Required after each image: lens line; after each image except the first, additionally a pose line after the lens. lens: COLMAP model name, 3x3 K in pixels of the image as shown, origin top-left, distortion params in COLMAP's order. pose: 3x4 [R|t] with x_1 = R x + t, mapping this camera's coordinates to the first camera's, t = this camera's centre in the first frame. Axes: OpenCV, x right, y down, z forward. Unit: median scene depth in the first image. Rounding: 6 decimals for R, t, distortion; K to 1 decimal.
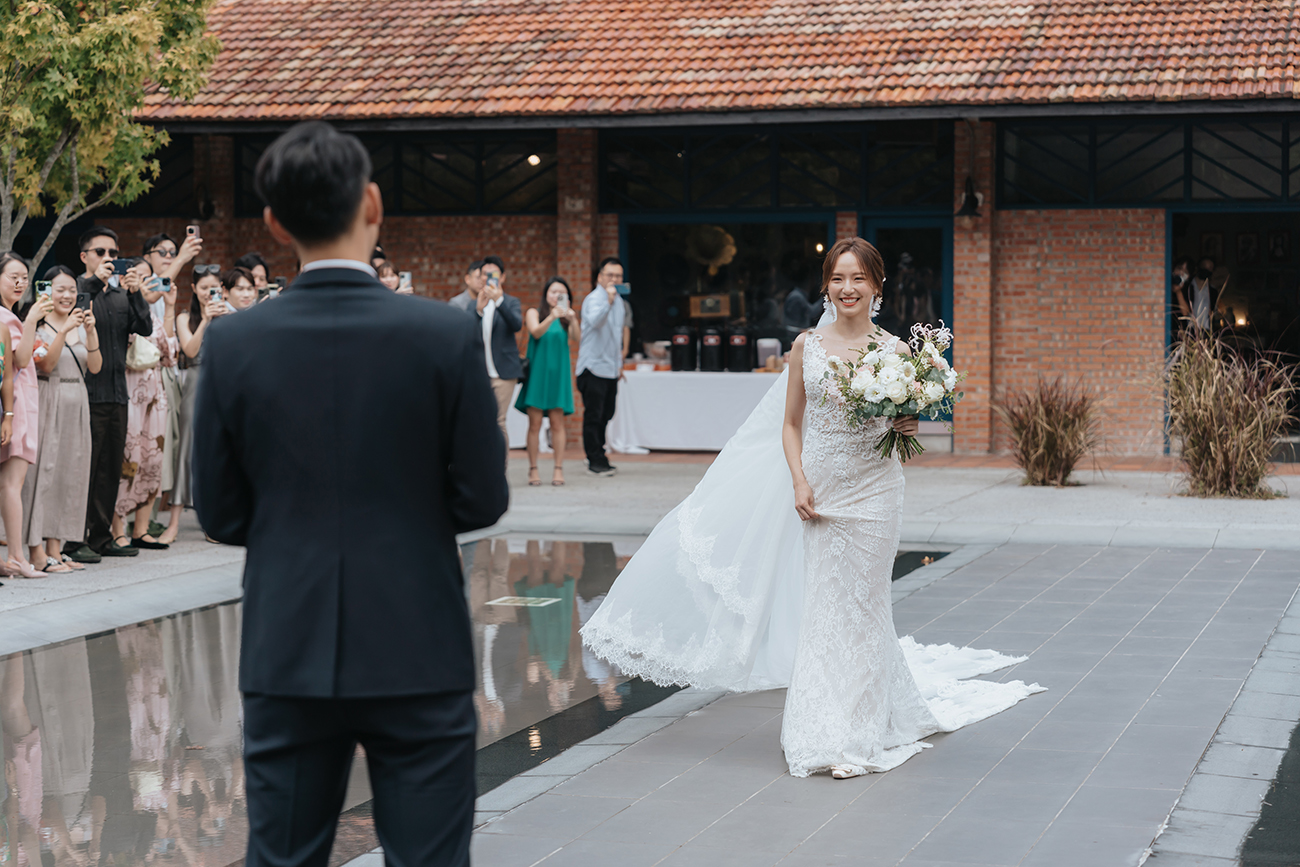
lens RADIAL K [[2609.9, 0, 613.8], [0, 2609.9, 421.2], [0, 0, 1]] dist [-0.042530, 0.000000]
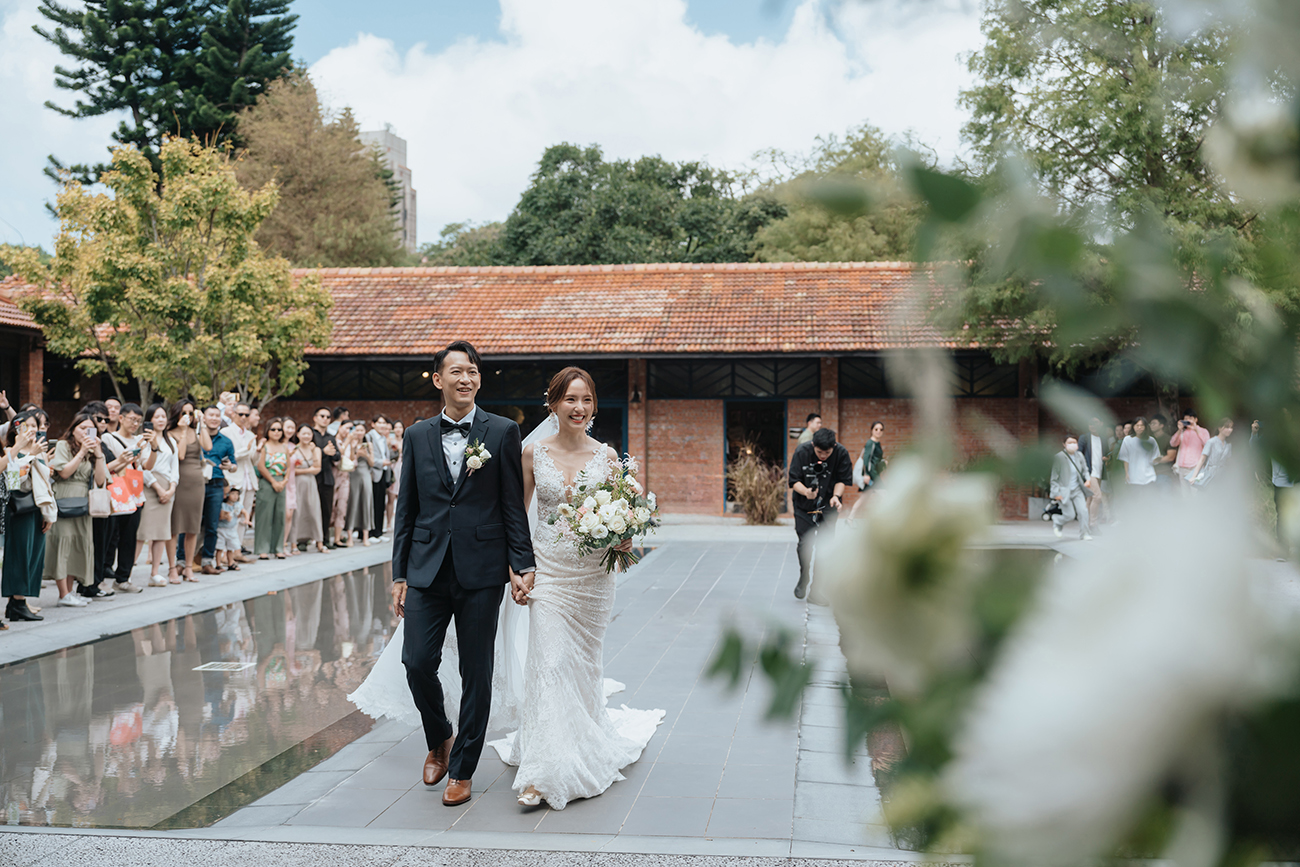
lens RADIAL K [[1567.9, 0, 657.6], [0, 1567.9, 438.7], [0, 0, 1]] dist [-0.004404, 0.000000]
pose [[0.974768, 0.000700, 0.223218, -0.141266], [0.011348, 0.998547, -0.052686, 0.021202], [-0.222930, 0.053890, 0.973344, -0.285006]]
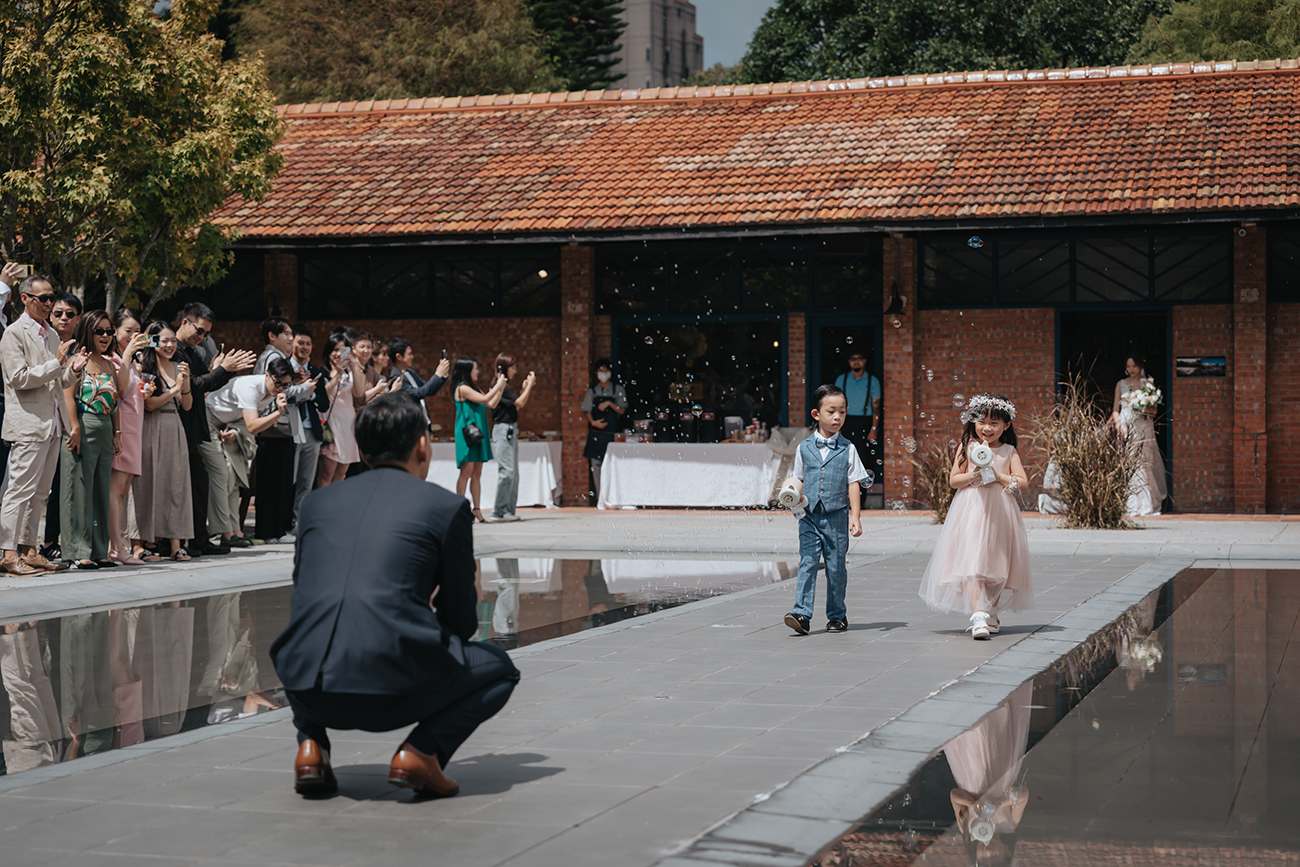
lens RADIAL K [[2283.7, 0, 646.5], [0, 2283.7, 462.1], [0, 0, 1]] dist [-0.044535, 0.000000]
pose [[0.999994, -0.001029, 0.003320, 0.015797], [0.001178, 0.998983, -0.045080, 0.039886], [-0.003271, 0.045084, 0.998978, -0.071741]]
